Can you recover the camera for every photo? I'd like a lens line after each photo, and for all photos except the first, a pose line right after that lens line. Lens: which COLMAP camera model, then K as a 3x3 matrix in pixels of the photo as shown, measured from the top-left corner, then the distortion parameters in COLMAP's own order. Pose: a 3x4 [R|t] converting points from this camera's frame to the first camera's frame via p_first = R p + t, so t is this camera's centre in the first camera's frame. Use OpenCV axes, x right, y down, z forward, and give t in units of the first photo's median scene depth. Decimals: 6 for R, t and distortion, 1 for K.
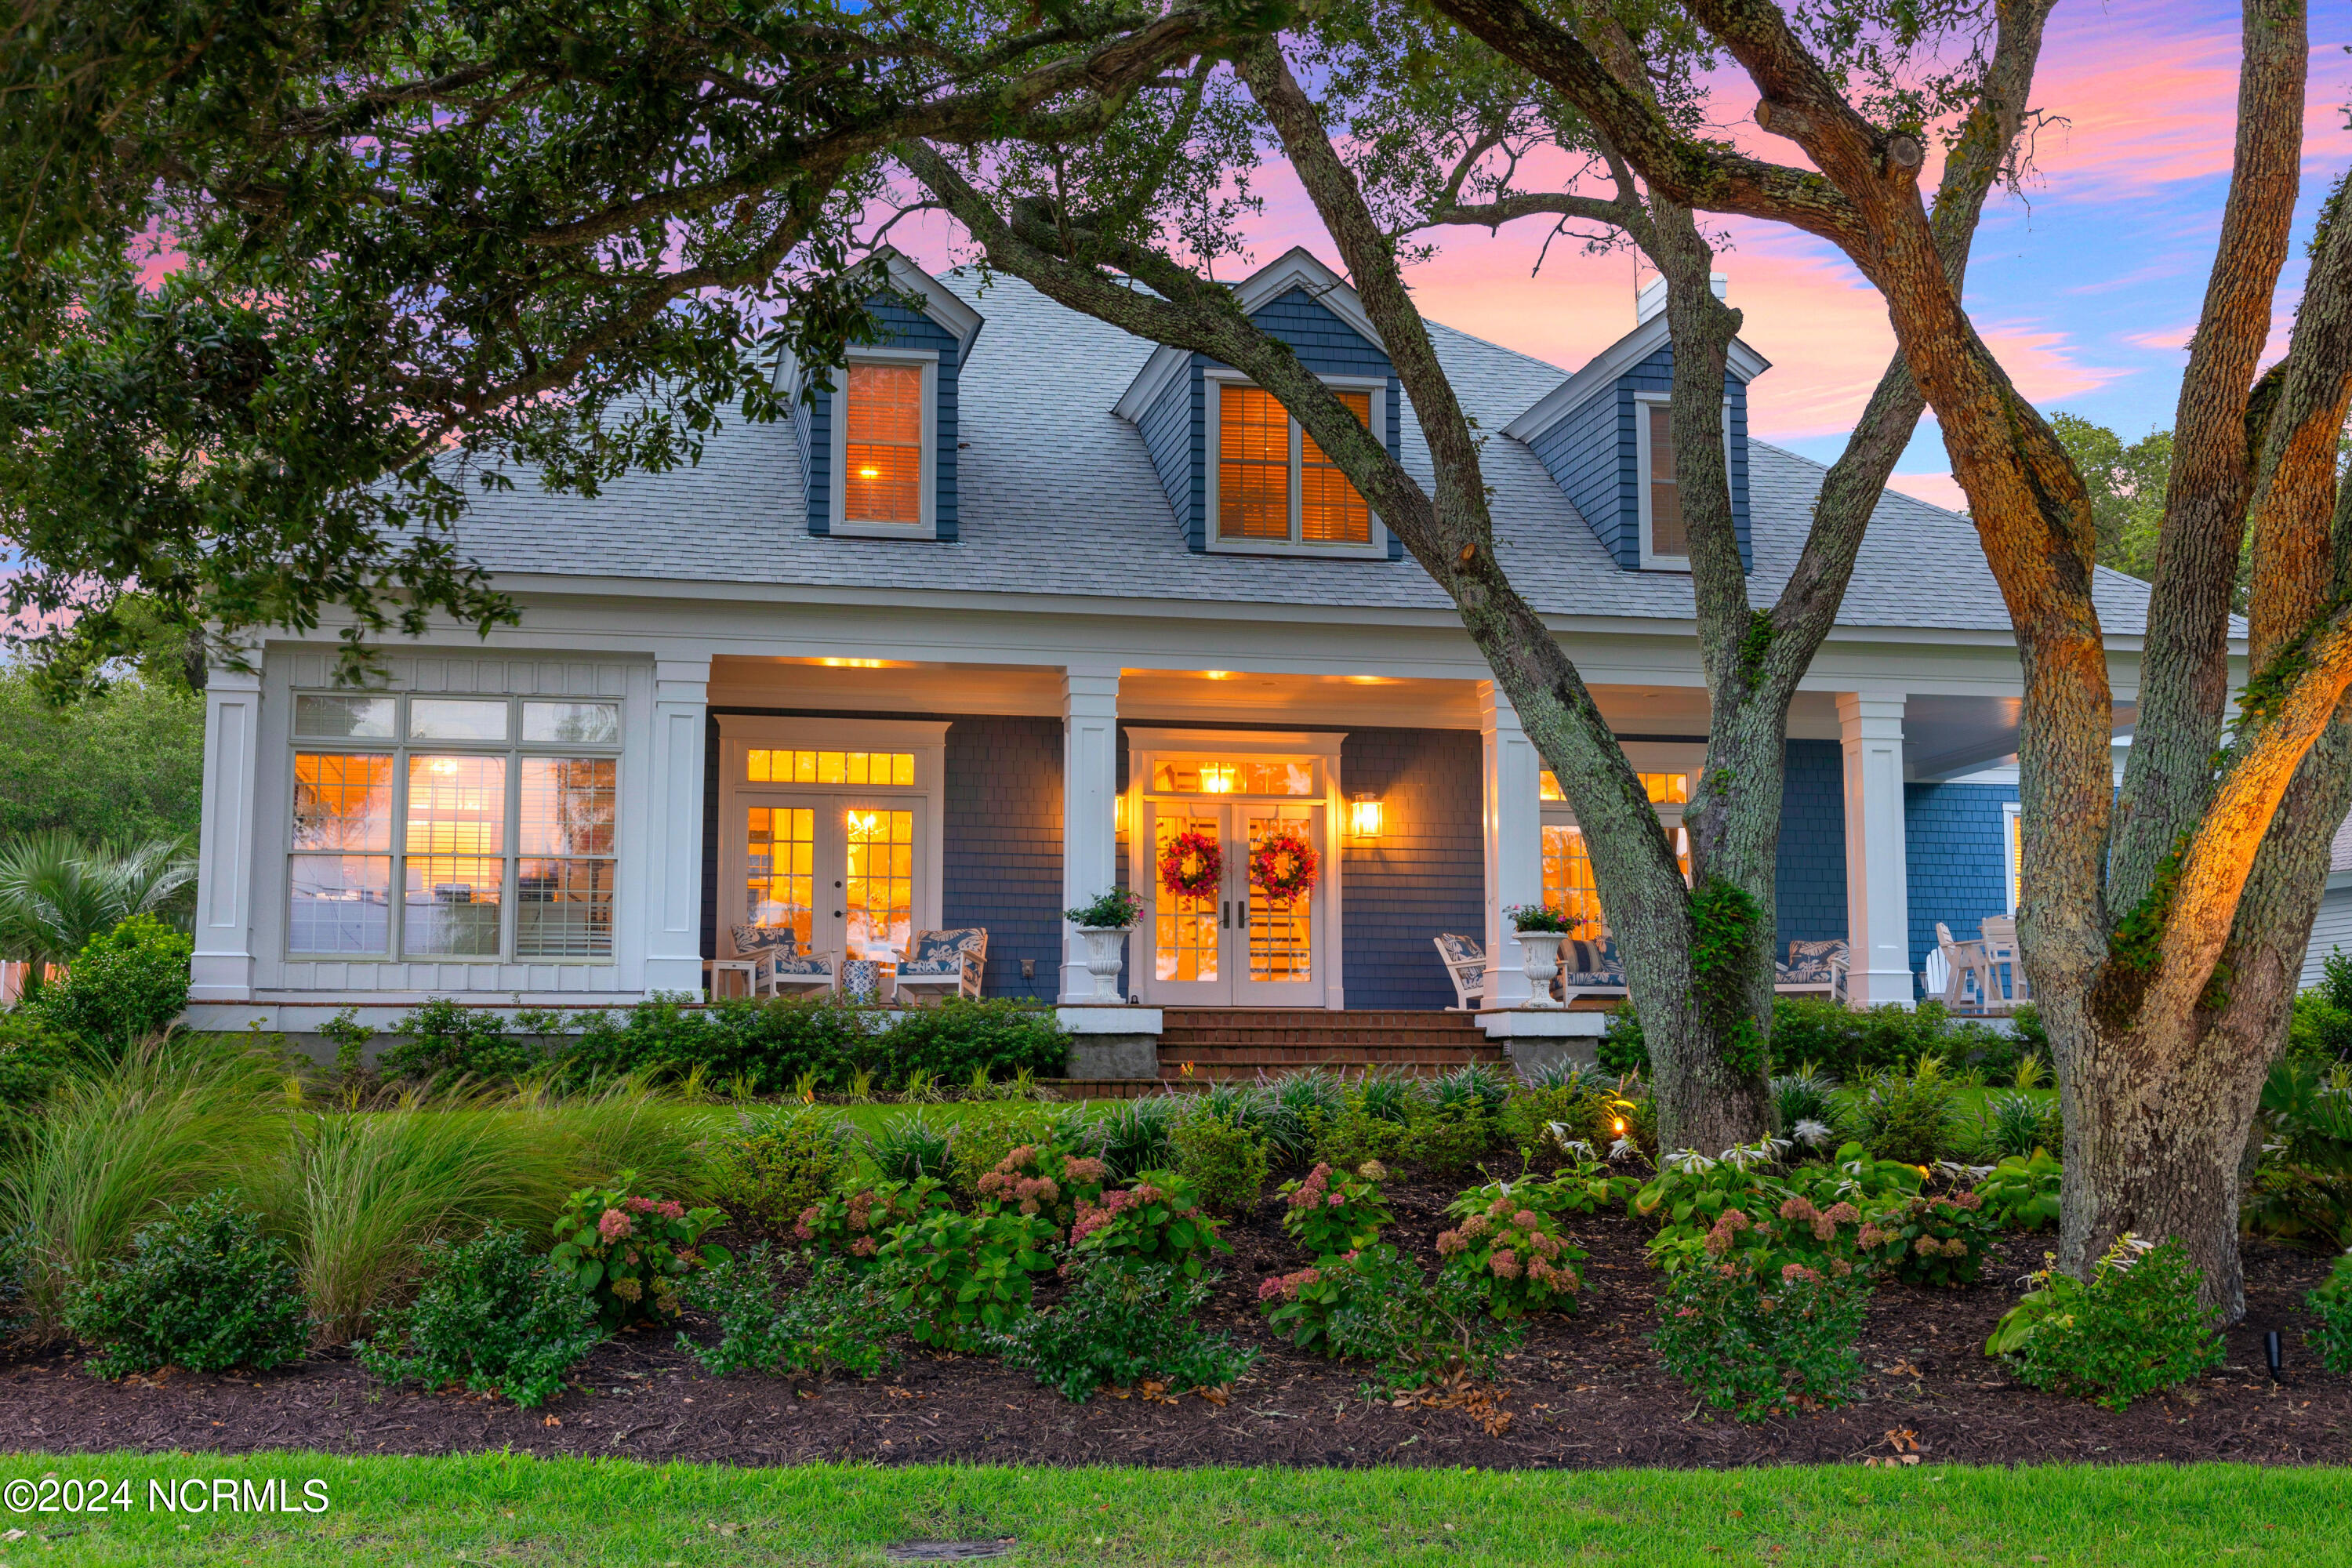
lens RADIAL K [[2674.3, 0, 1178.7], [0, 2674.3, 824.7], [0, 0, 1]] dist [0.075275, 0.007241]
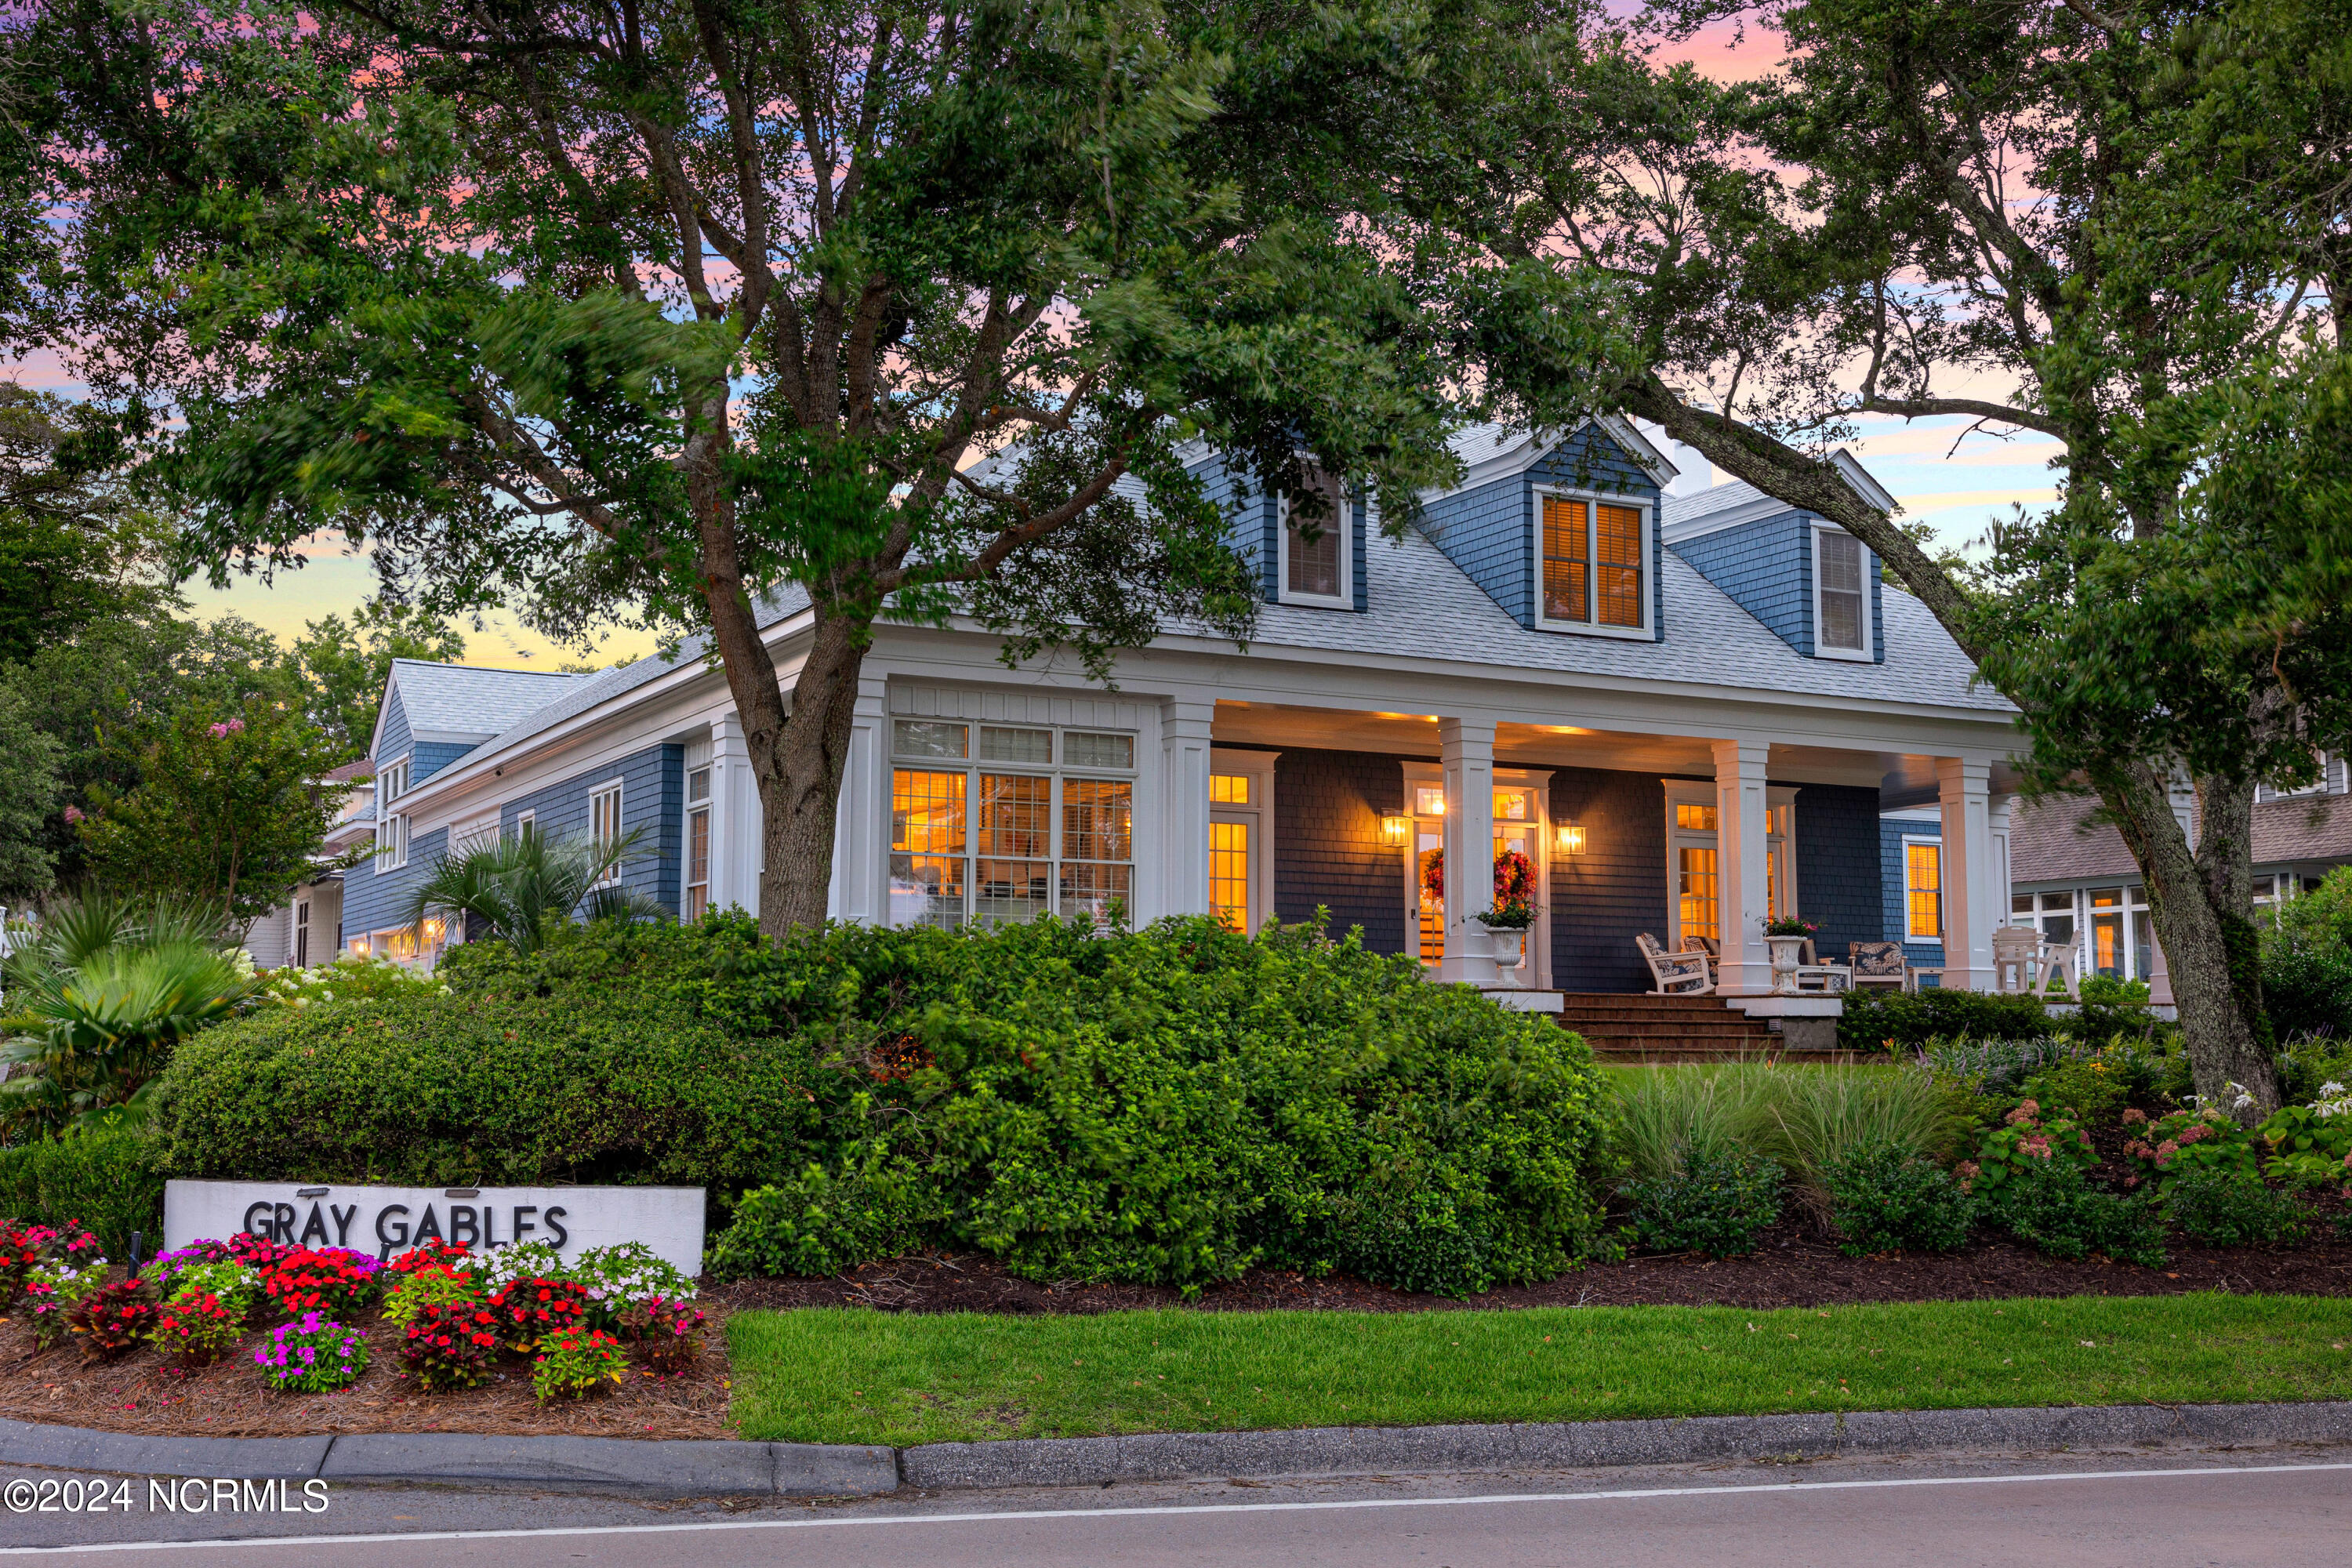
lens RADIAL K [[2521.5, 0, 1176.0], [0, 2521.5, 784.0], [0, 0, 1]] dist [0.003239, -0.003374]
pose [[0.961778, 0.032838, 0.271854, -0.444865], [-0.031032, 0.999459, -0.010940, -0.010117], [-0.272066, 0.002086, 0.962276, -0.091231]]
